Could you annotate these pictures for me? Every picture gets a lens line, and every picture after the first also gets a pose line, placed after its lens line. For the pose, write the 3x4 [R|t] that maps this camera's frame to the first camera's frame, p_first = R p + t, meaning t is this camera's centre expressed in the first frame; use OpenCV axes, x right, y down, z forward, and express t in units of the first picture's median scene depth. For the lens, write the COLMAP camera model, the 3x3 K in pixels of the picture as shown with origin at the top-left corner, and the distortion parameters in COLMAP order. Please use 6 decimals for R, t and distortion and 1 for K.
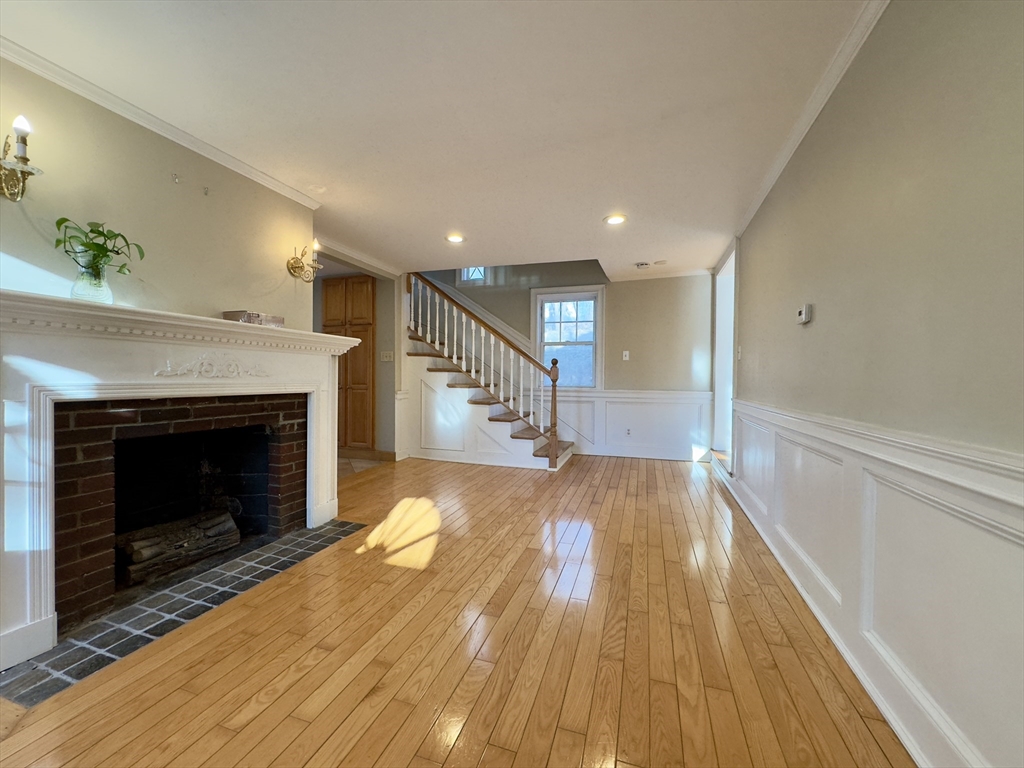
lens RADIAL K [[404.9, 0, 510.4], [0, 404.9, 382.2], [0, 0, 1]] dist [-0.003571, 0.000540]
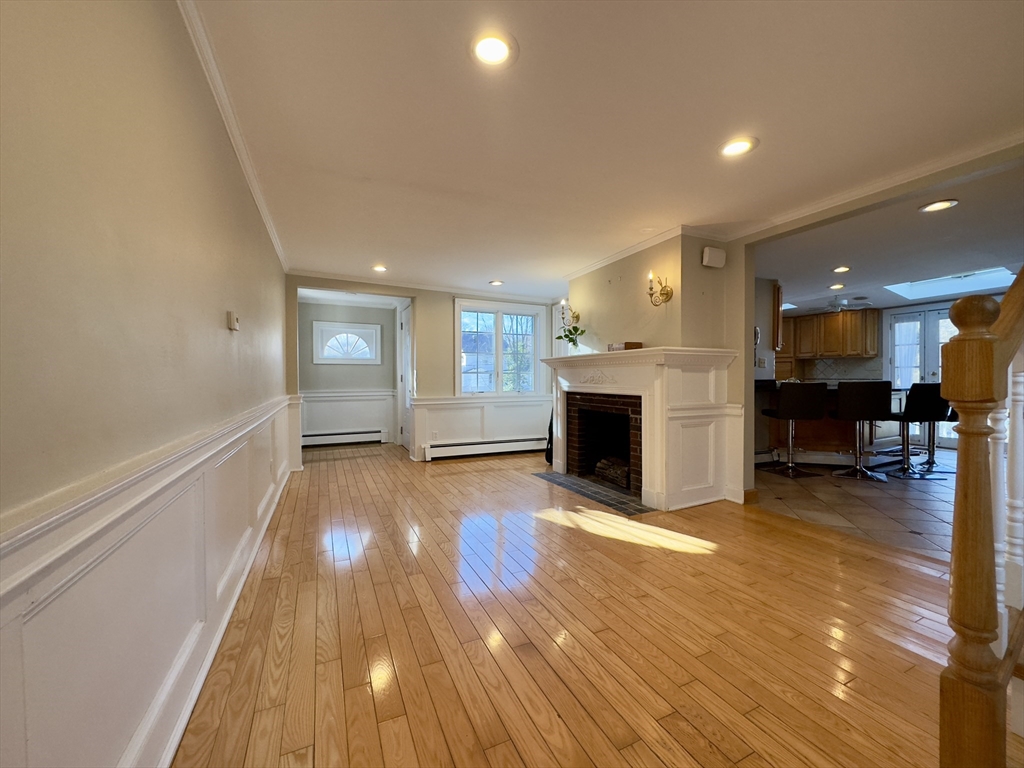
lens RADIAL K [[404.9, 0, 510.4], [0, 404.9, 382.2], [0, 0, 1]] dist [-0.003571, 0.000540]
pose [[-0.723738, -0.001080, -0.690074, 0.727940], [-0.010326, 0.999904, 0.009265, -0.025833], [0.689998, 0.013831, -0.723679, 1.743809]]
